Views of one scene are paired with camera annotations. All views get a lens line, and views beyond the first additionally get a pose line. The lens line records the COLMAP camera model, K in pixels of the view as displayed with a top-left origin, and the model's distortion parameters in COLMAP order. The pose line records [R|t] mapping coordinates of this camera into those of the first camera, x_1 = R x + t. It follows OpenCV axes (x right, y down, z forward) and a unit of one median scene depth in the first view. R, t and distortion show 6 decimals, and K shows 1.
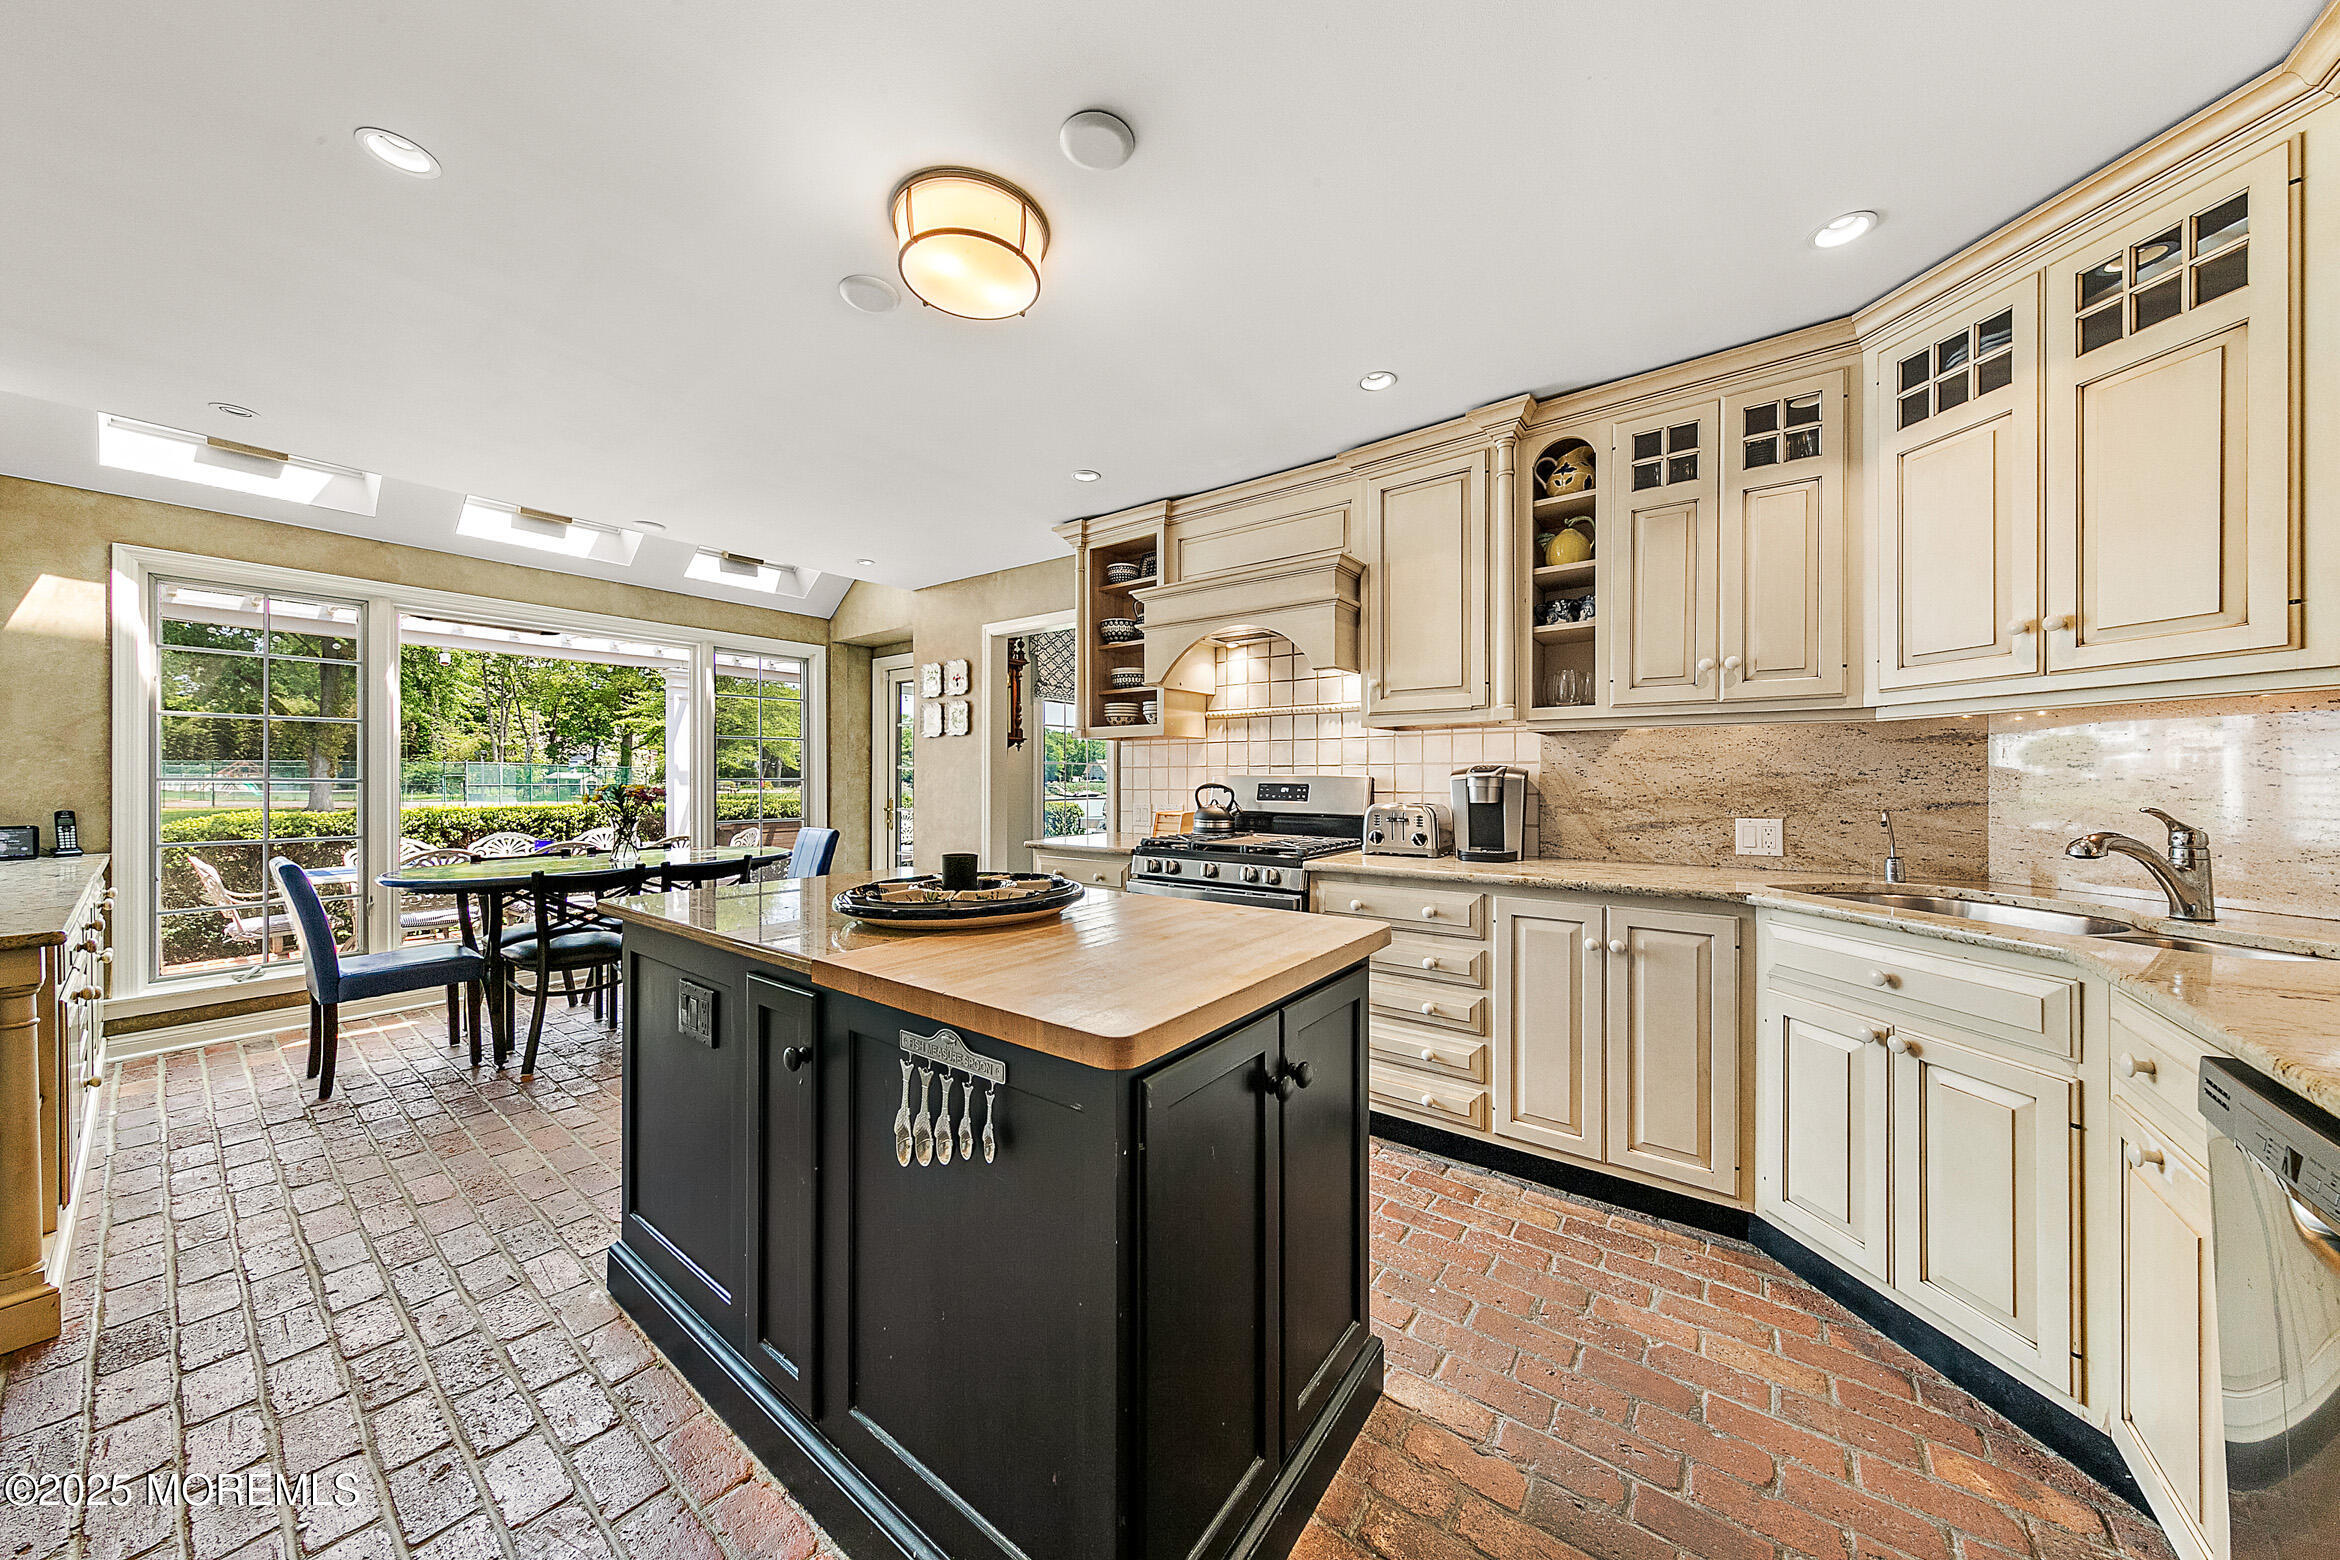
lens RADIAL K [[764.2, 0, 1170.0], [0, 764.2, 780.0], [0, 0, 1]] dist [-0.001521, -0.000139]
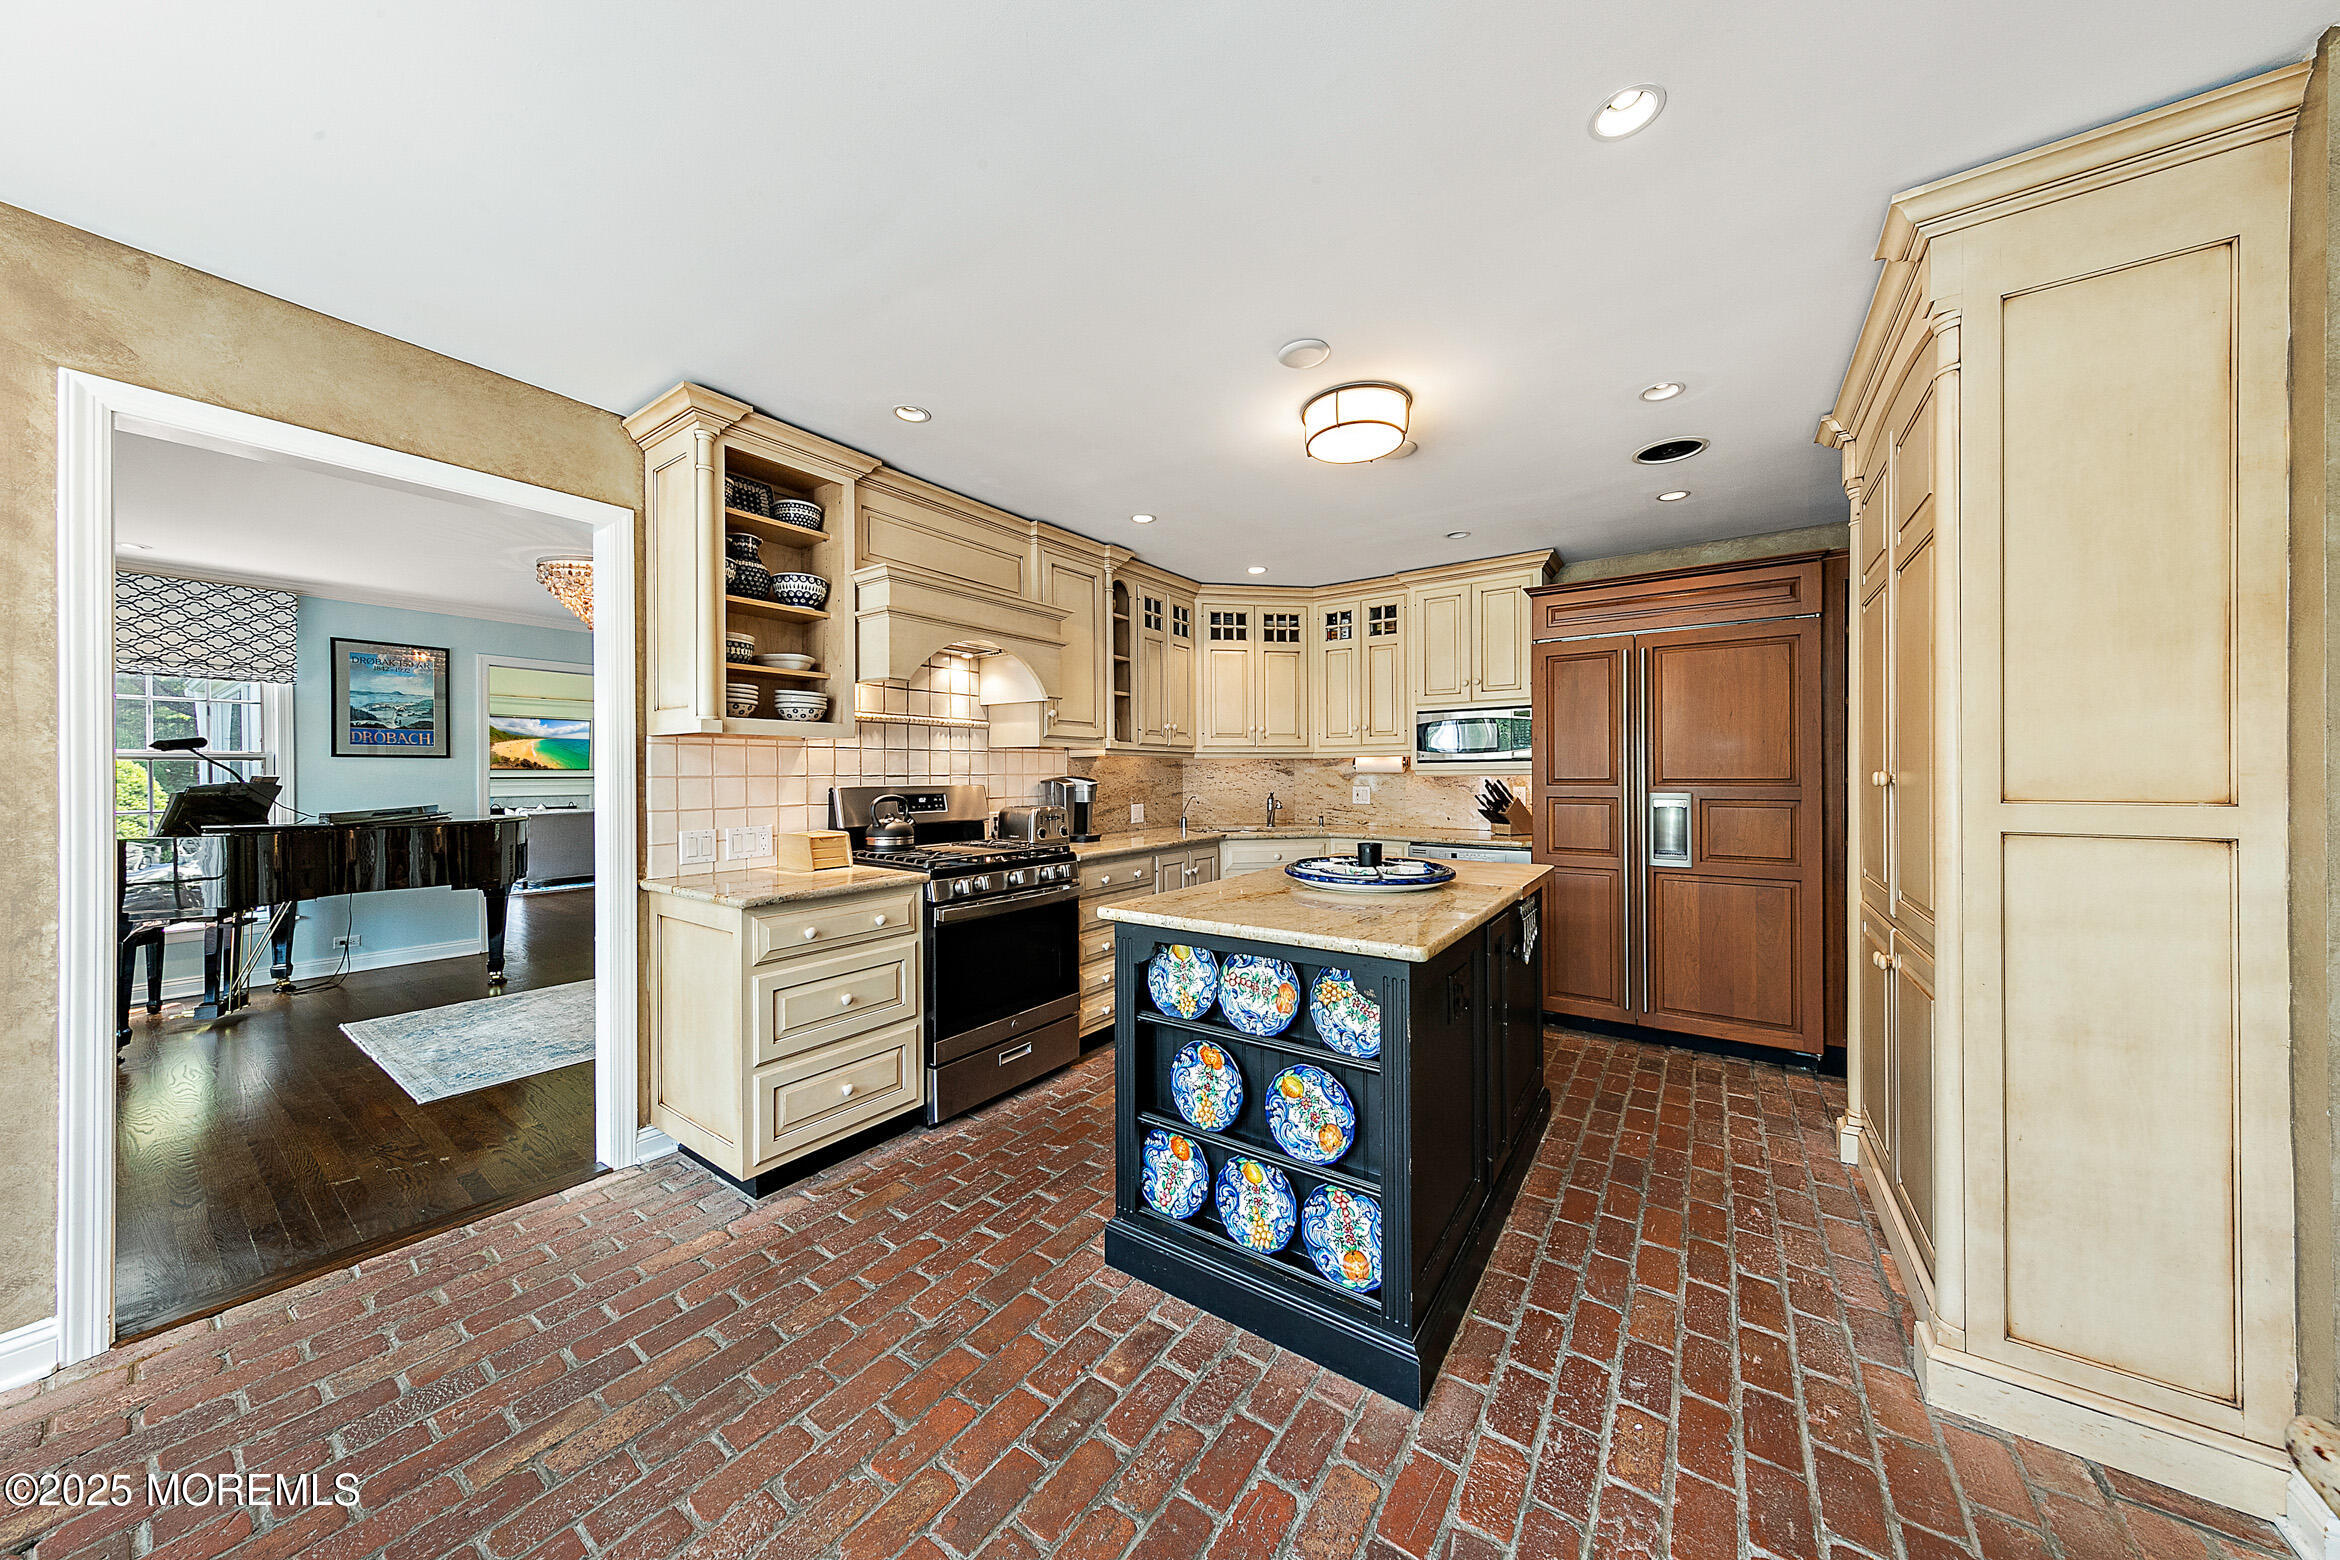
lens RADIAL K [[764.2, 0, 1170.0], [0, 764.2, 780.0], [0, 0, 1]] dist [-0.001521, -0.000139]
pose [[-0.036512, -0.010724, 0.999276, -1.255135], [0.002798, 0.999937, 0.010833, -0.034038], [-0.999329, 0.003191, -0.036480, 1.041123]]
